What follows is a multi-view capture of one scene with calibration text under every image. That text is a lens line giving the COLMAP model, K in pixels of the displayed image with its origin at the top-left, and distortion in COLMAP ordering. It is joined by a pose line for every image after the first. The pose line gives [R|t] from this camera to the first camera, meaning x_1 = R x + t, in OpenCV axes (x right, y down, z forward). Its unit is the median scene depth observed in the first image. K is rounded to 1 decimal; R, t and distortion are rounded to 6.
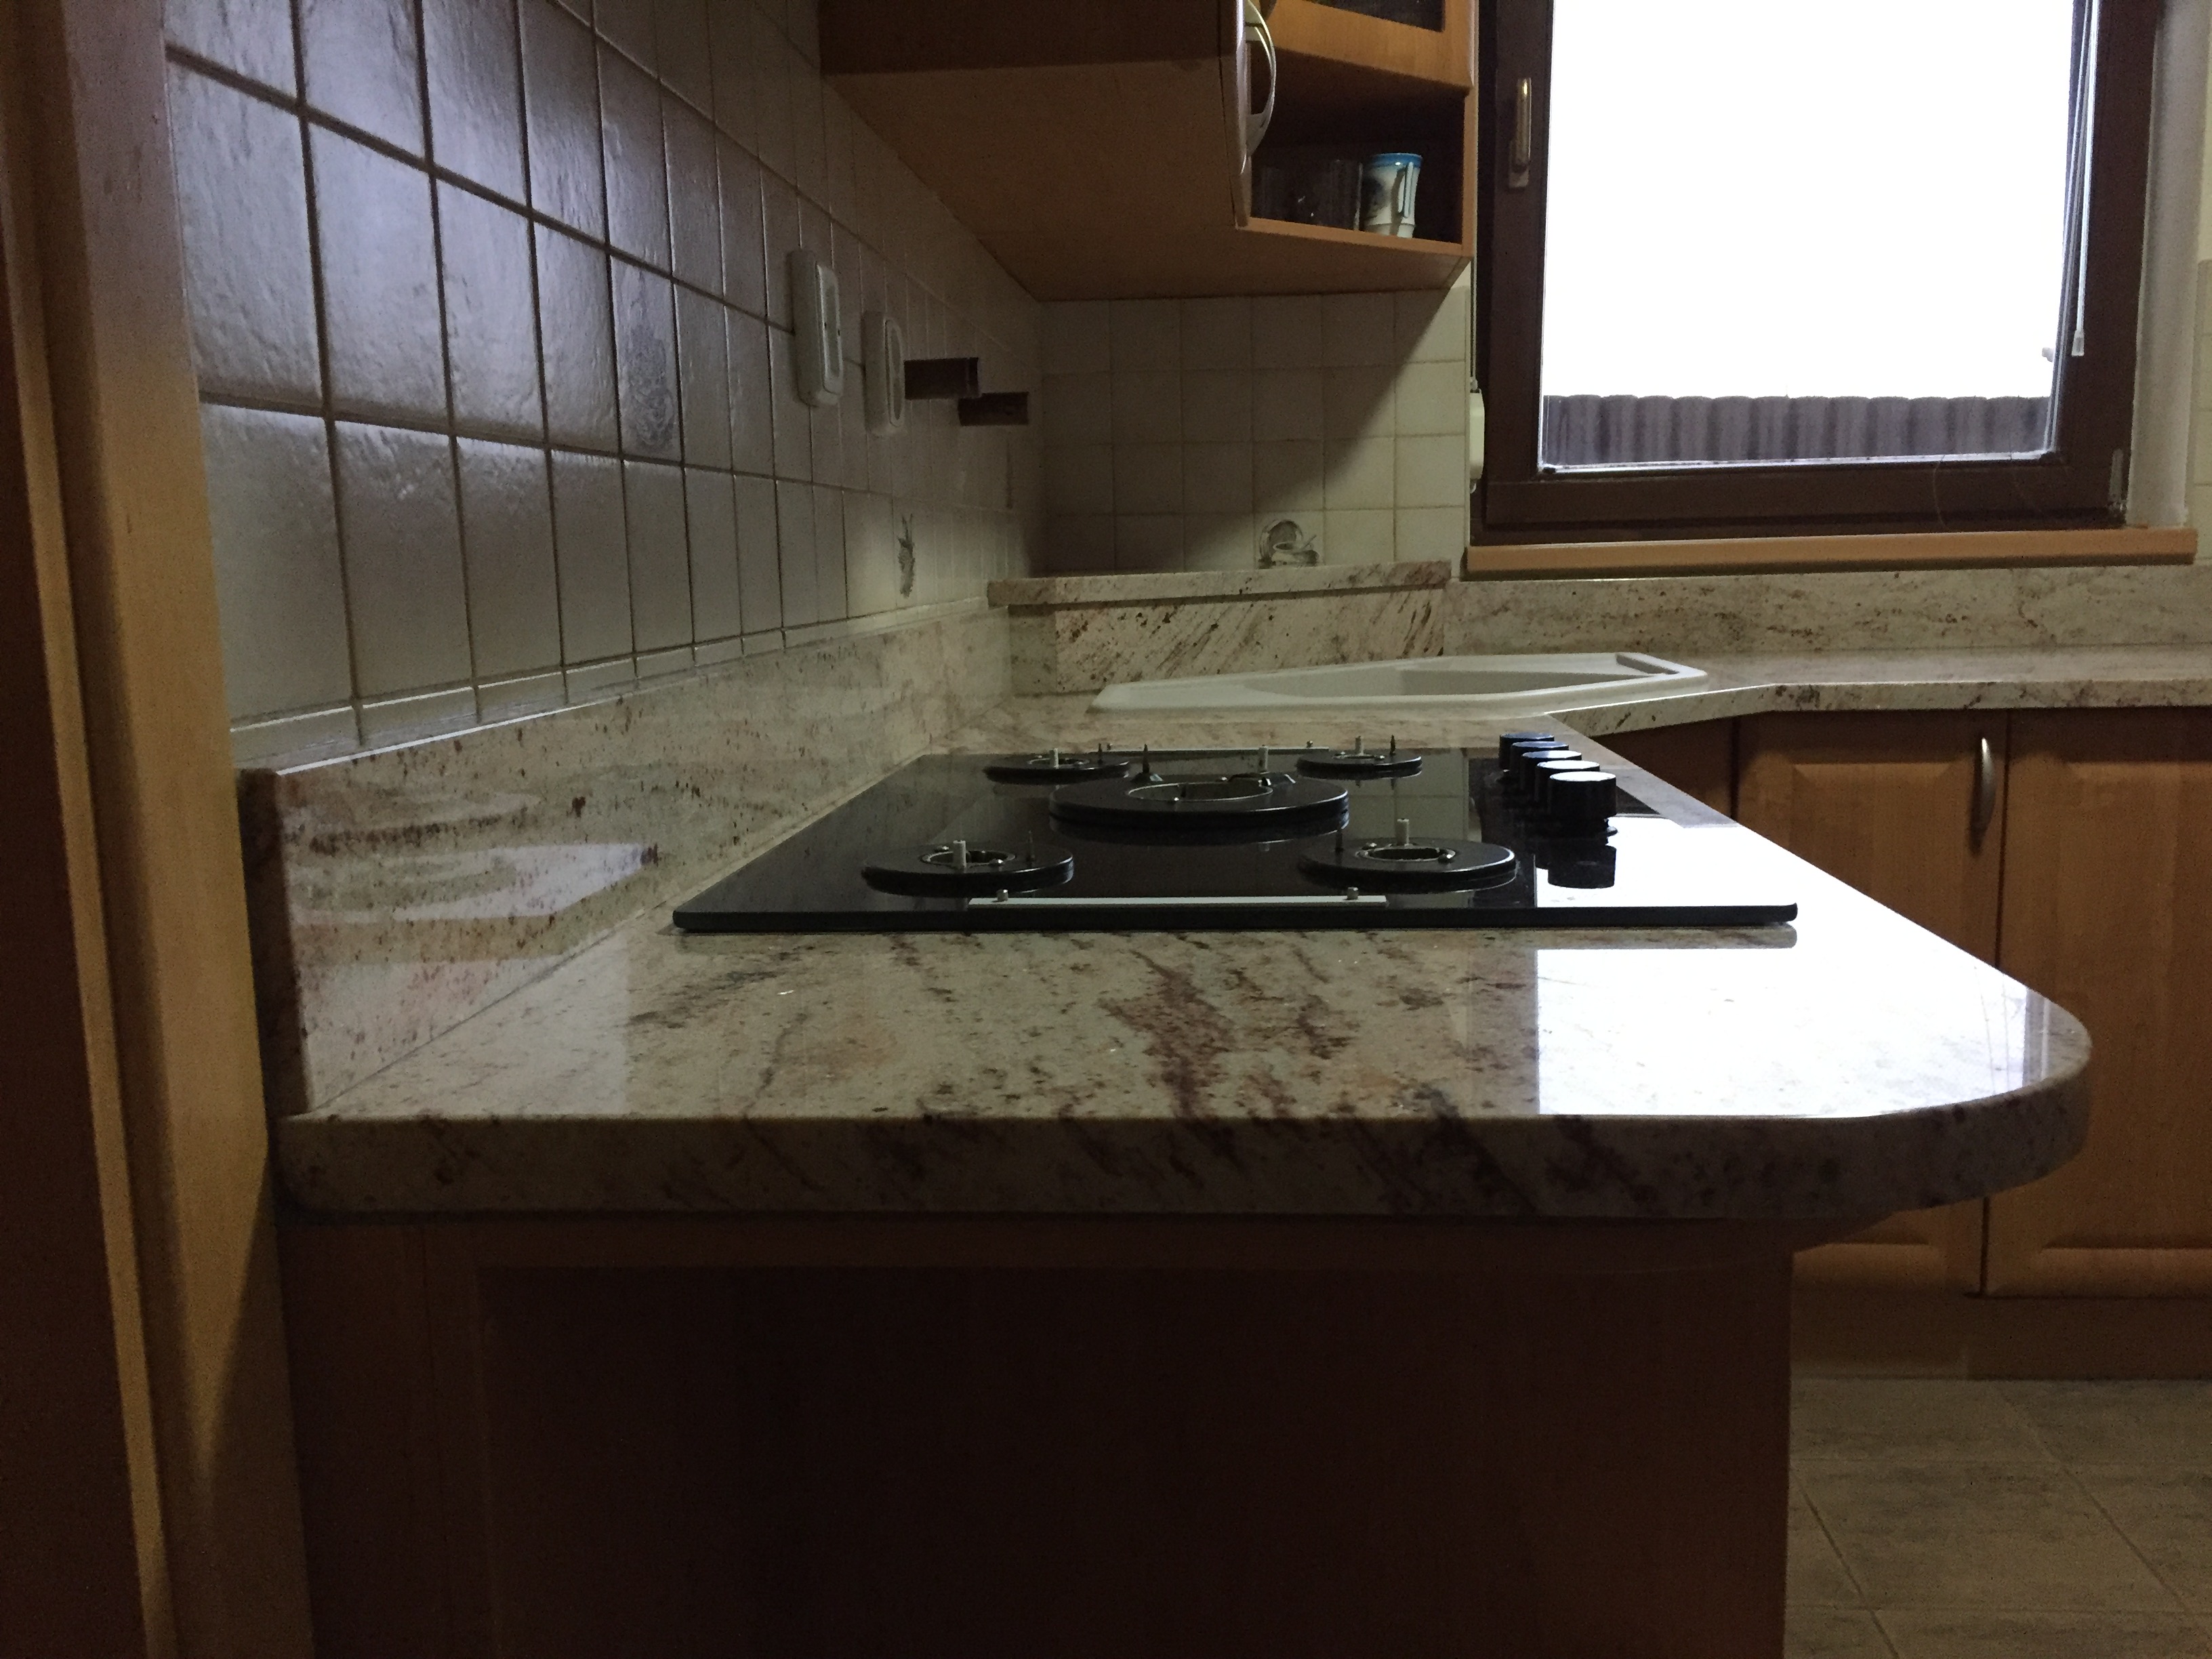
lens RADIAL K [[1874.2, 0, 1107.4], [0, 1874.2, 831.6], [0, 0, 1]] dist [0.077037, -0.091285]
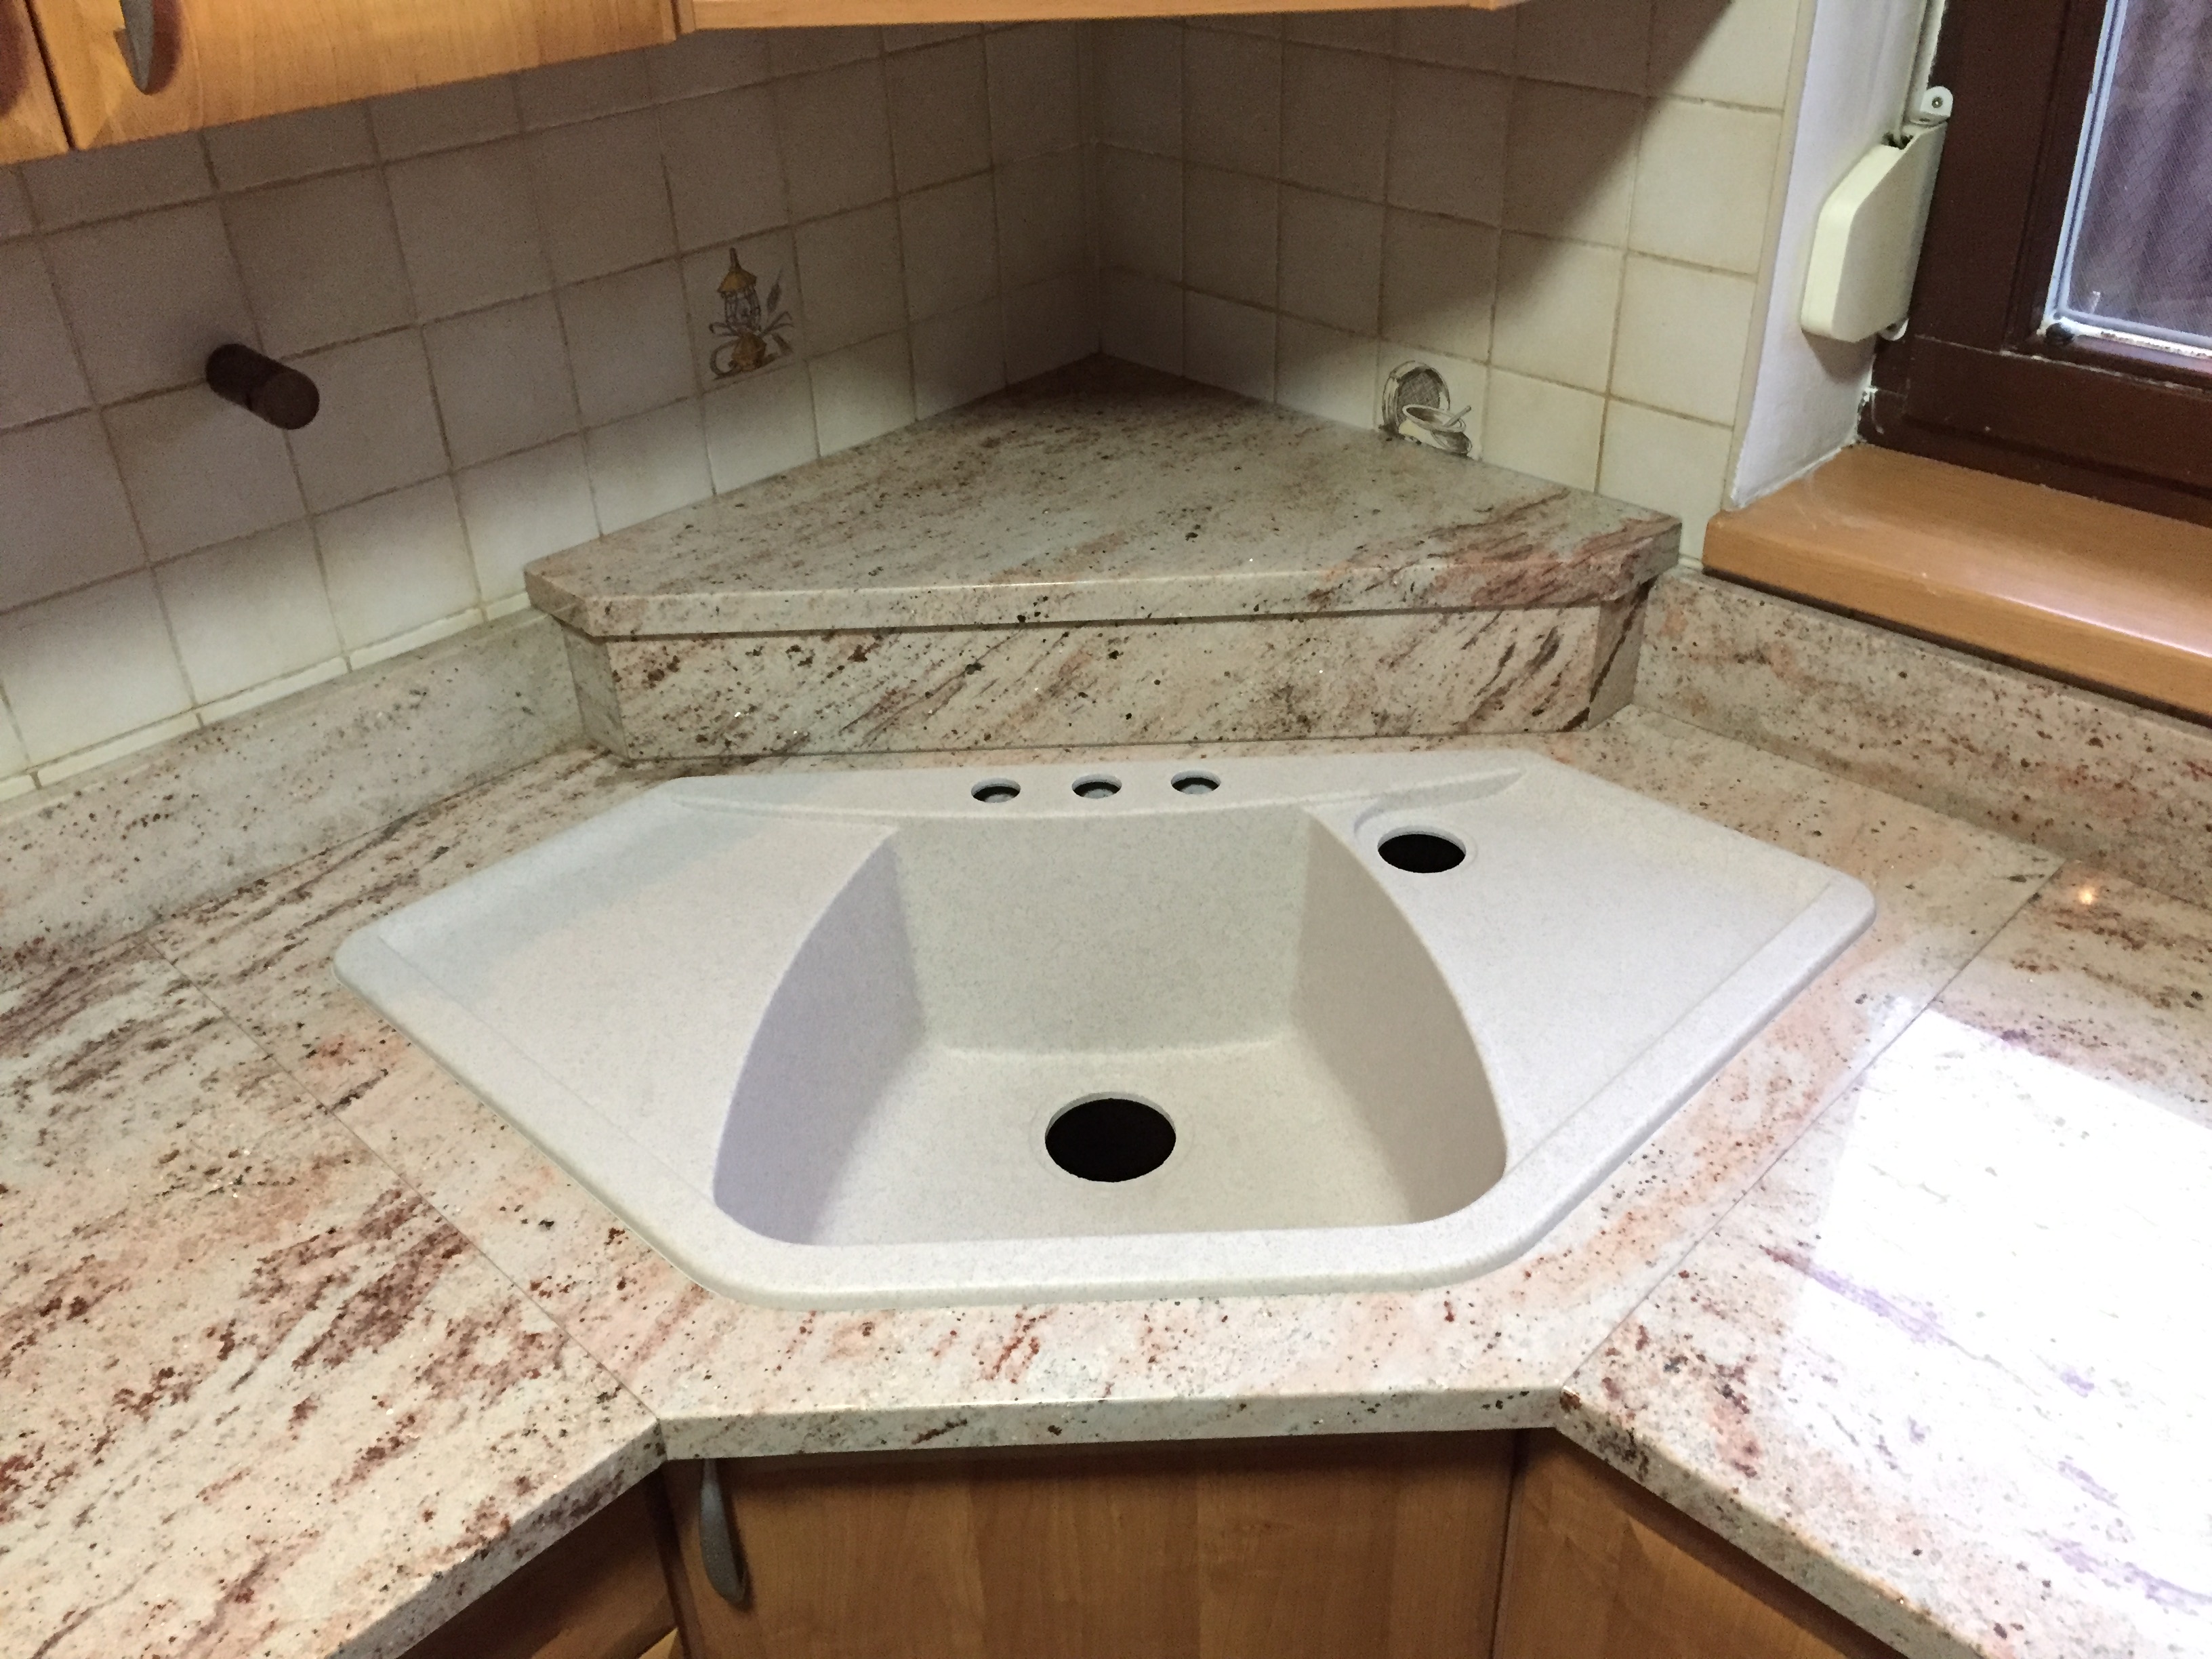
lens RADIAL K [[1874.2, 0, 1105.3], [0, 1874.2, 826.5], [0, 0, 1]] dist [0.077037, -0.091285]
pose [[0.770057, 0.345111, -0.536573, 0.436148], [-0.082317, 0.887774, 0.452859, -0.349022], [0.632642, -0.304558, 0.712045, 0.650598]]
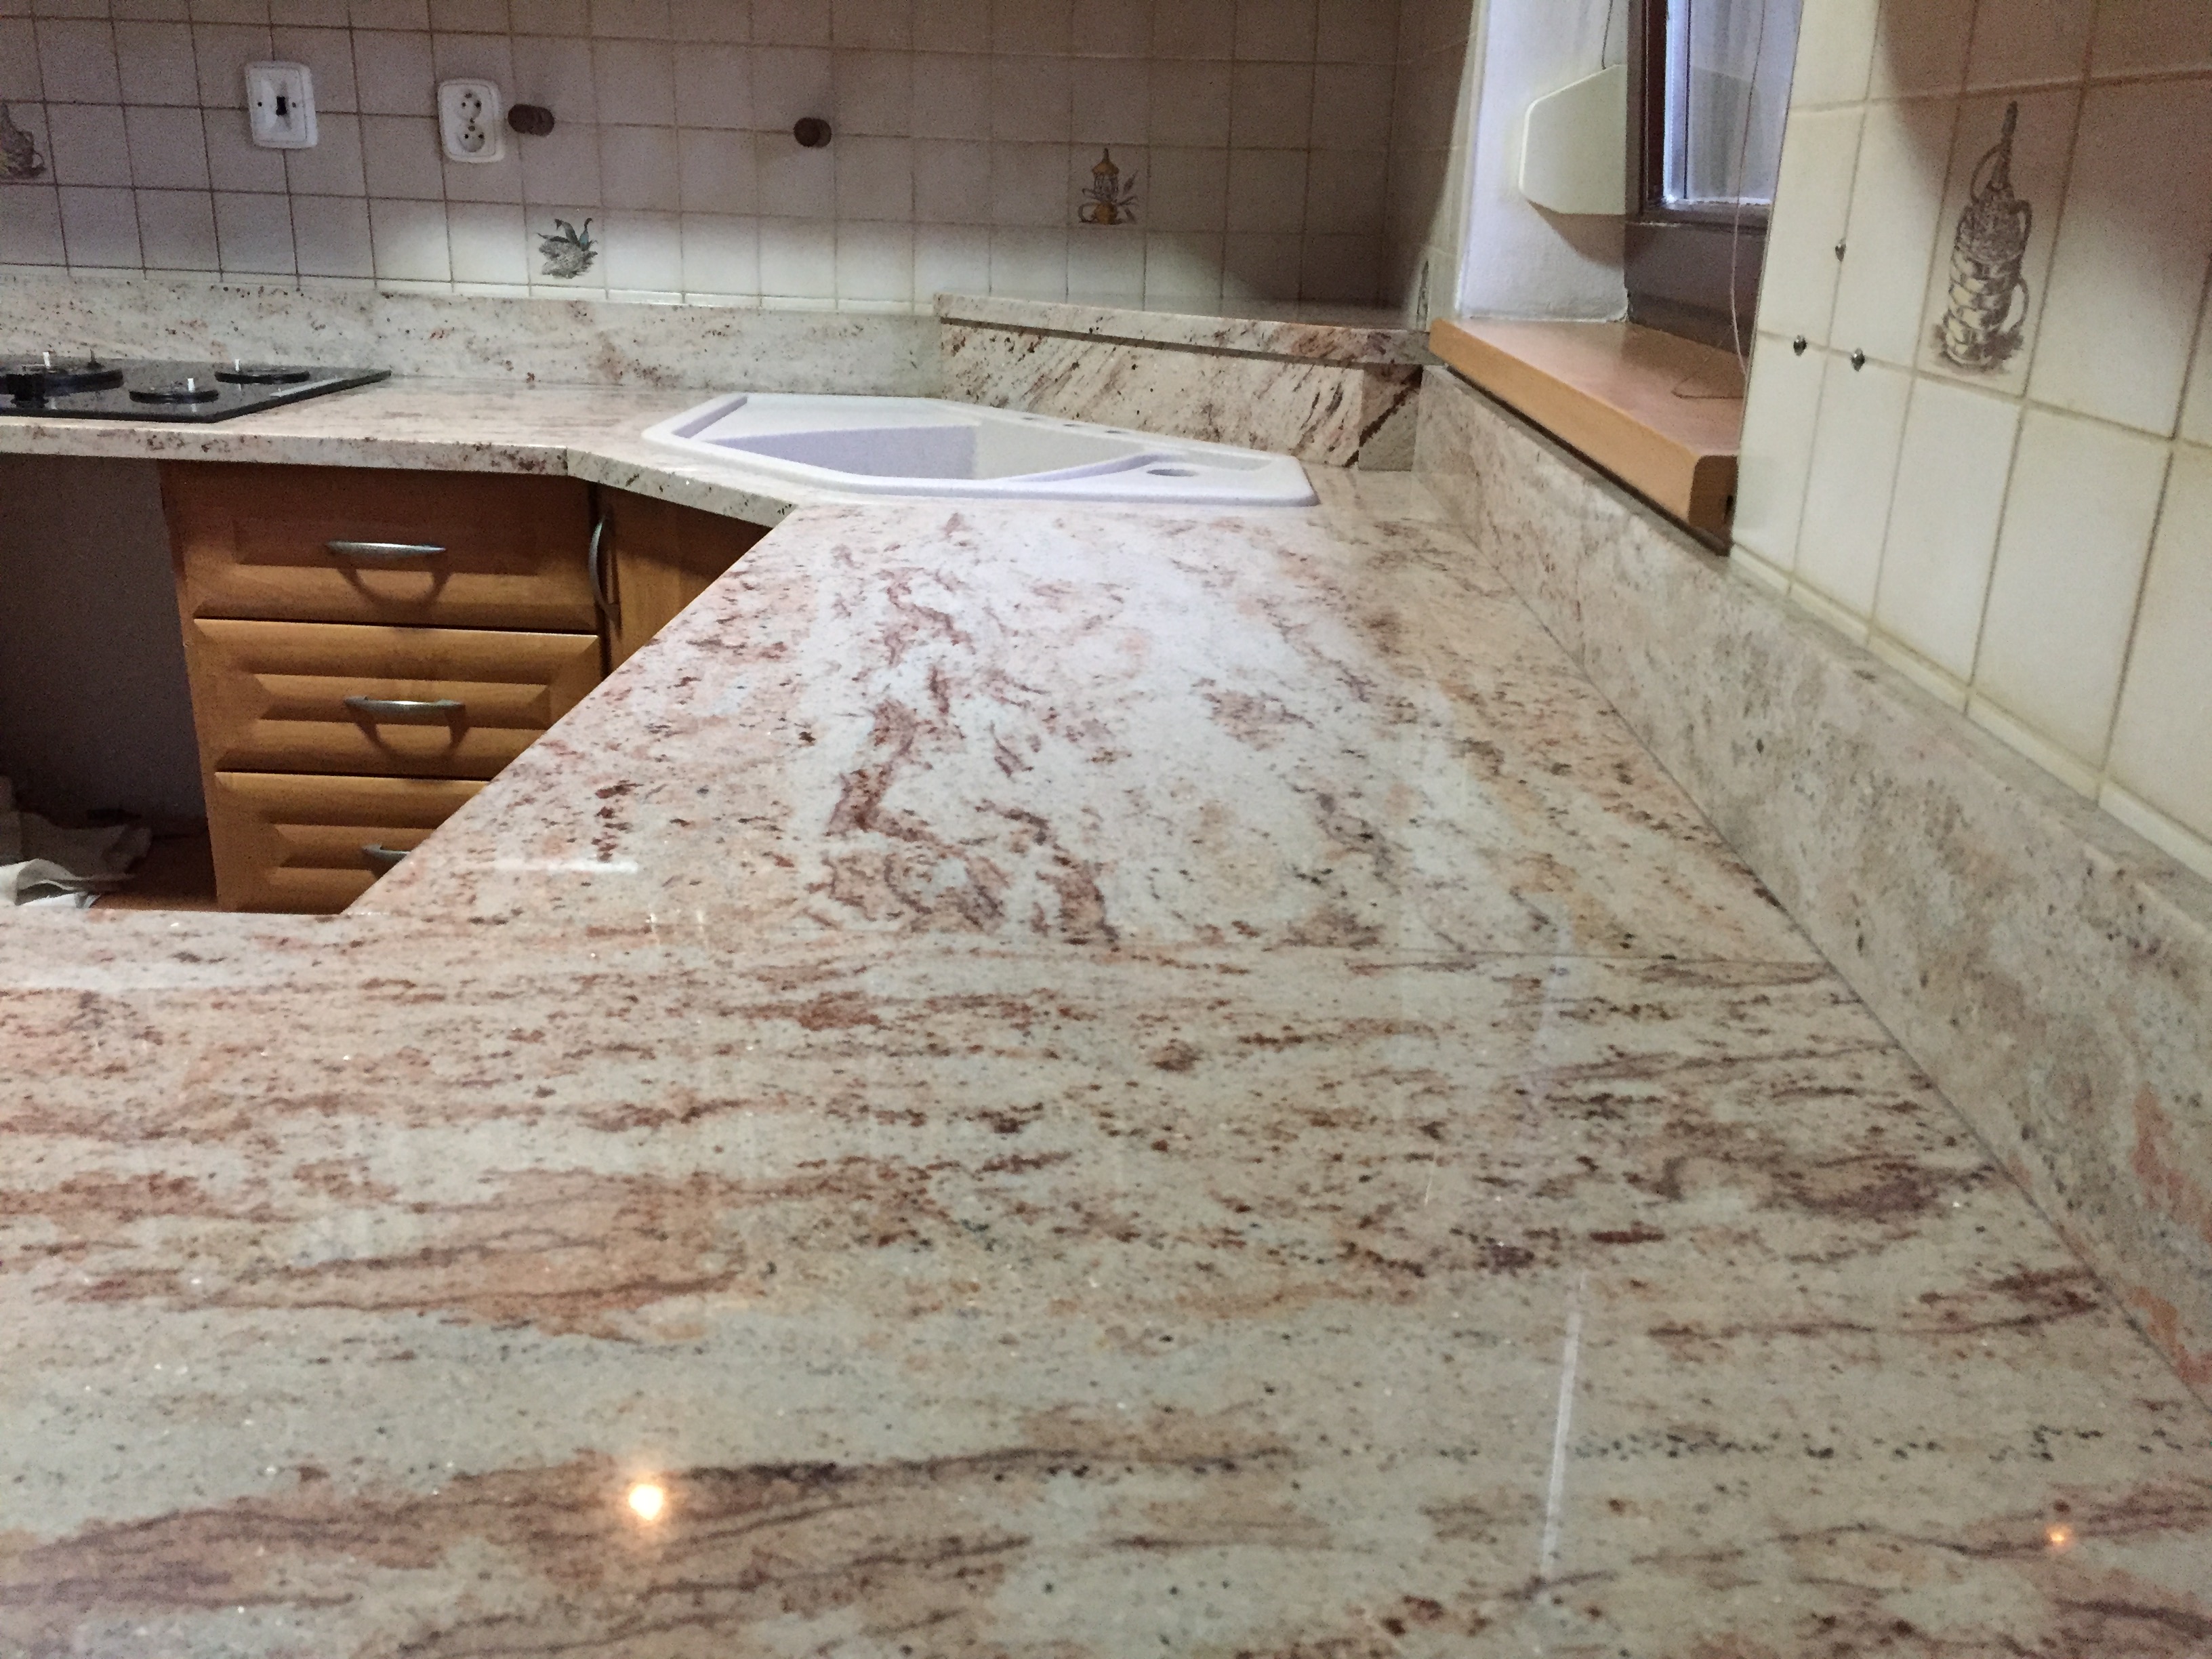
lens RADIAL K [[1874.2, 0, 1110.4], [0, 1874.2, 816.8], [0, 0, 1]] dist [0.077037, -0.091285]
pose [[0.048429, 0.342454, -0.938286, 1.094805], [-0.180370, 0.926943, 0.329004, -0.228191], [0.982406, 0.153306, 0.106659, 1.017906]]
